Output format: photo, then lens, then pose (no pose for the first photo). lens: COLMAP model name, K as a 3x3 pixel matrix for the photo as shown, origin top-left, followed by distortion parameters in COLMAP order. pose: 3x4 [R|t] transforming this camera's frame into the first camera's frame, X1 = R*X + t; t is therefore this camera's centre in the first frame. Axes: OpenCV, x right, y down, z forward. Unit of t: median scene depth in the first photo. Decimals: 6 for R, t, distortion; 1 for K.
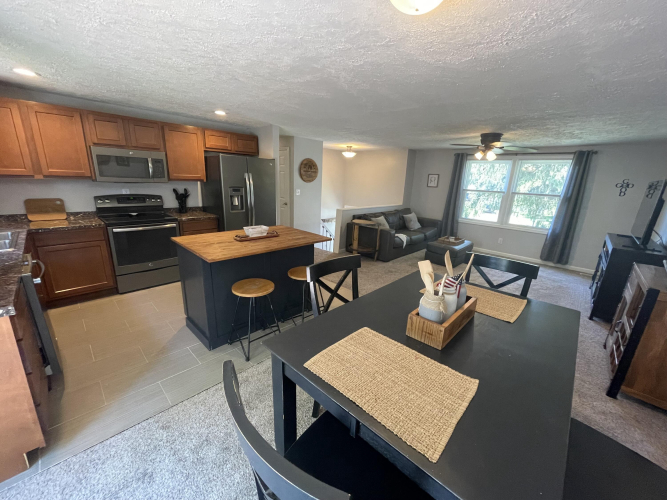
lens RADIAL K [[269.3, 0, 334.4], [0, 269.3, 250.7], [0, 0, 1]] dist [-0.001191, -0.000227]
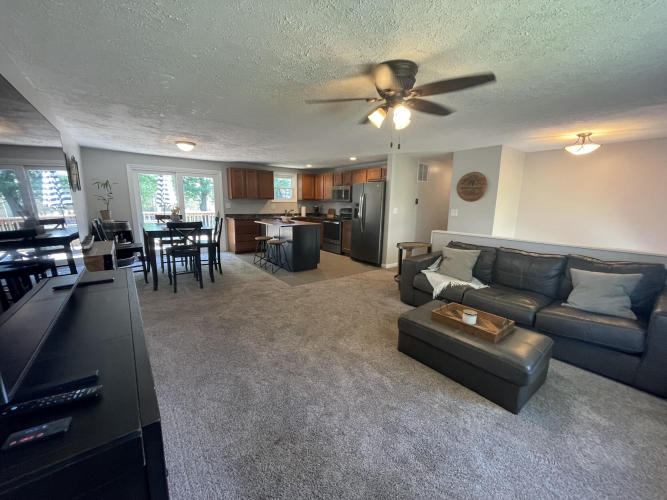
lens RADIAL K [[269.3, 0, 334.4], [0, 269.3, 250.7], [0, 0, 1]] dist [-0.001191, -0.000227]
pose [[-0.156957, 0.131848, -0.978765, 0.804267], [-0.277207, 0.945326, 0.171797, -0.145309], [0.947903, 0.298285, -0.111826, 0.780562]]
